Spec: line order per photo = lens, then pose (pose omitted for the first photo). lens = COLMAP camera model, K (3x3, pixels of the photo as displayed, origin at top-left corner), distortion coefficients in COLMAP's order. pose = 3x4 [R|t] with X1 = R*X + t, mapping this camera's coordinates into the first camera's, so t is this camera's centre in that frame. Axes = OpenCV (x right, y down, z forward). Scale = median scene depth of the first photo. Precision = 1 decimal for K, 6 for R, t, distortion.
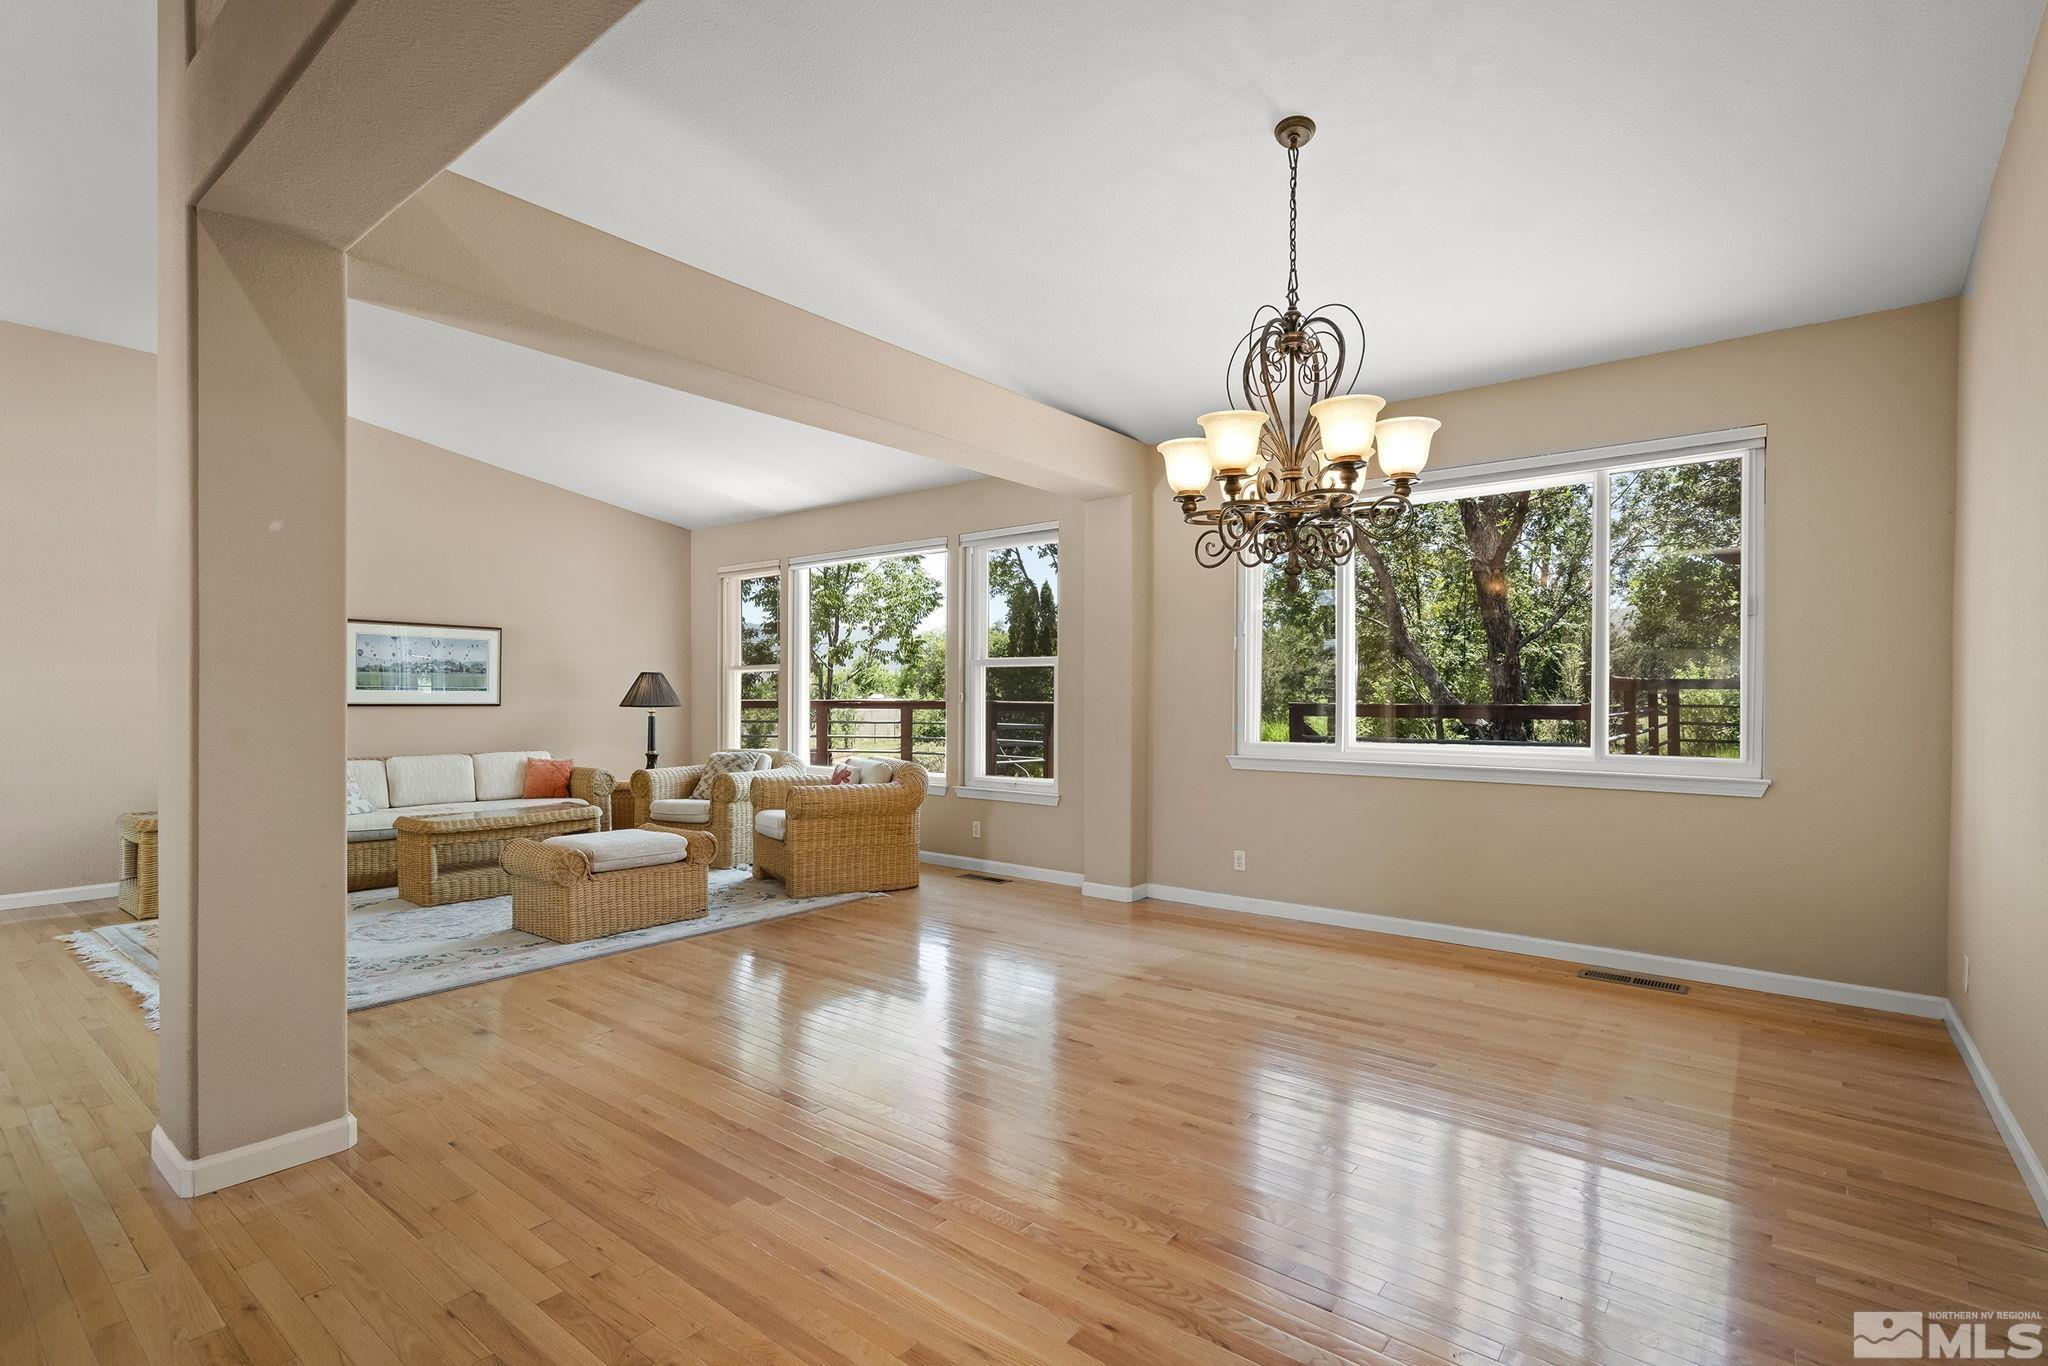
lens RADIAL K [[982.1, 0, 1009.7], [0, 982.1, 683.5], [0, 0, 1]] dist [-0.007826, 0.002069]
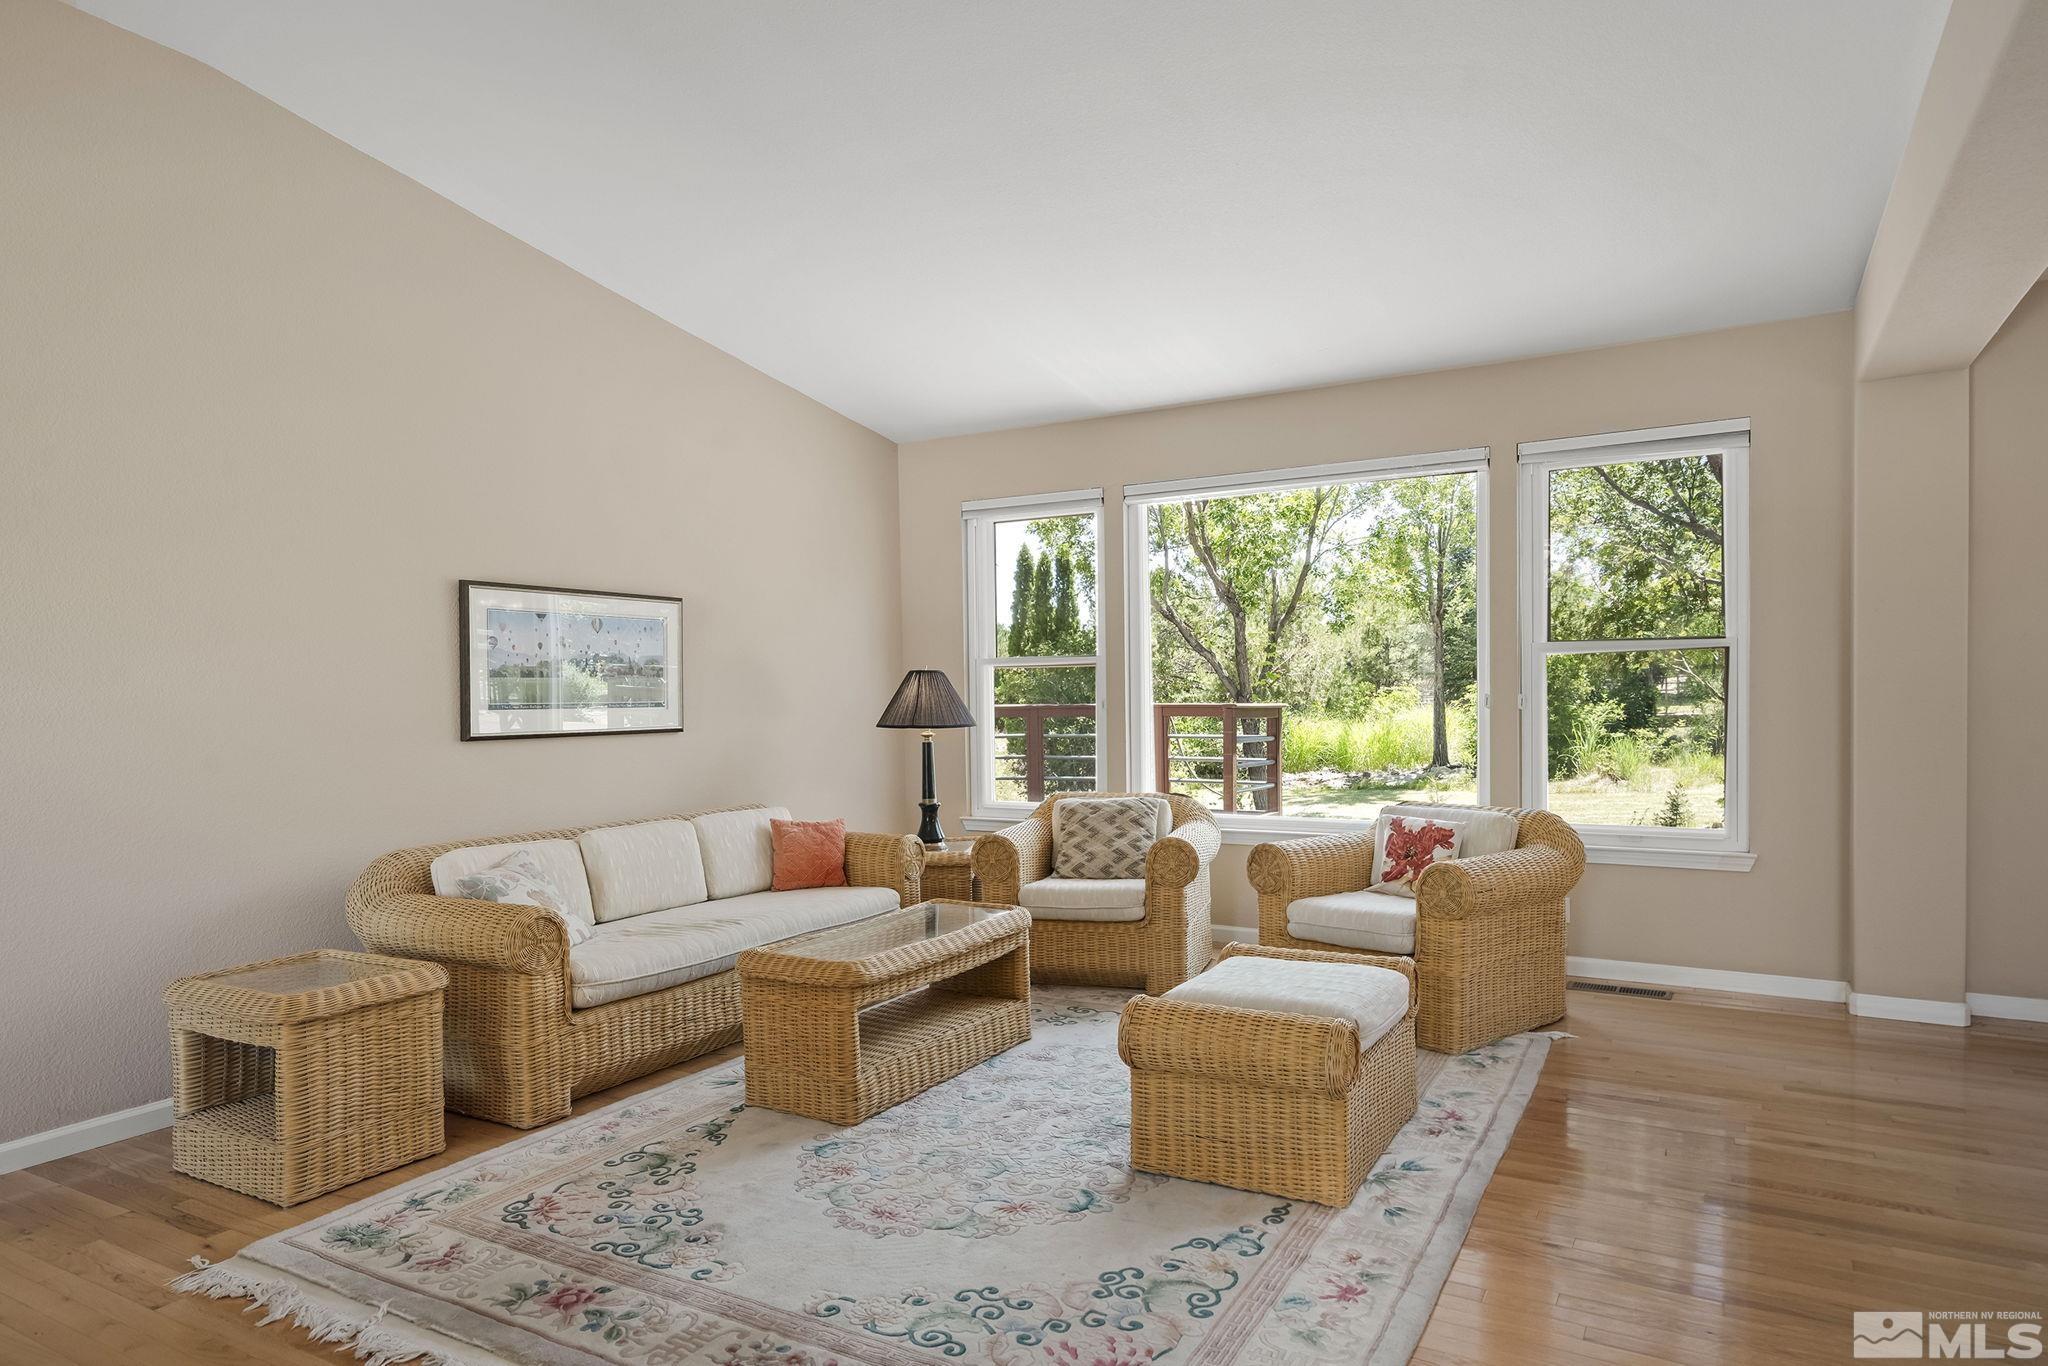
lens RADIAL K [[1201.5, 0, 1034.0], [0, 1201.5, 701.7], [0, 0, 1]] dist [0.002721, 0.001609]
pose [[0.985692, -0.019501, 0.167424, -0.471127], [0.016204, 0.999647, 0.021039, -0.007405], [-0.167776, -0.018025, 0.985660, 0.279031]]
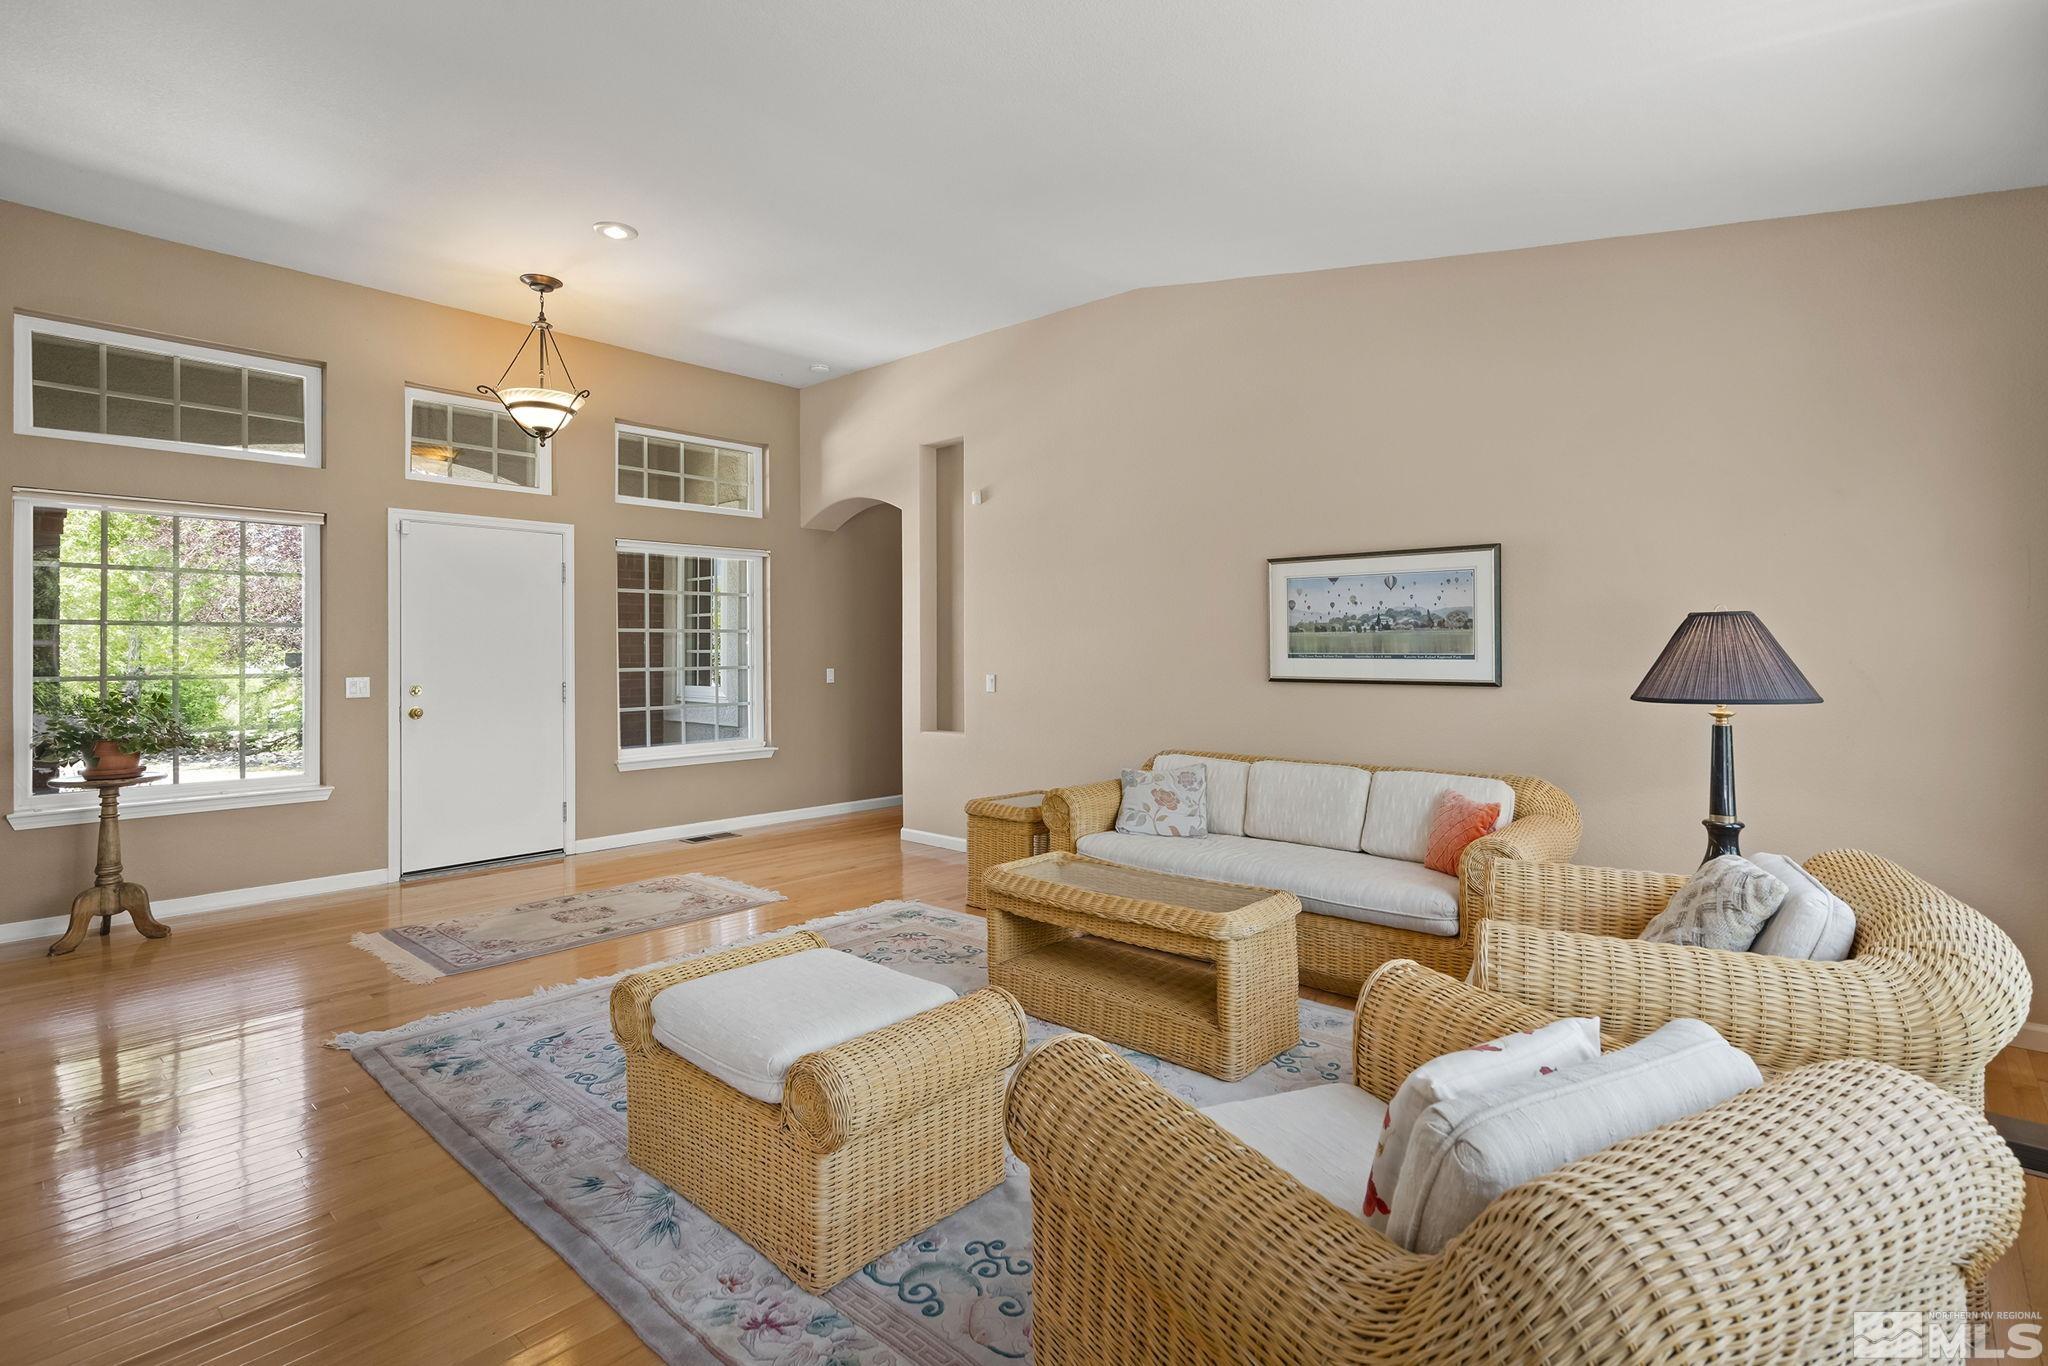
lens RADIAL K [[982.1, 0, 997.2], [0, 982.1, 622.2], [0, 0, 1]] dist [-0.007826, 0.002069]
pose [[-0.059567, -0.031927, -0.997714, 0.045208], [0.016396, 0.999322, -0.032958, 0.000425], [0.998090, -0.018322, -0.059004, 0.820218]]
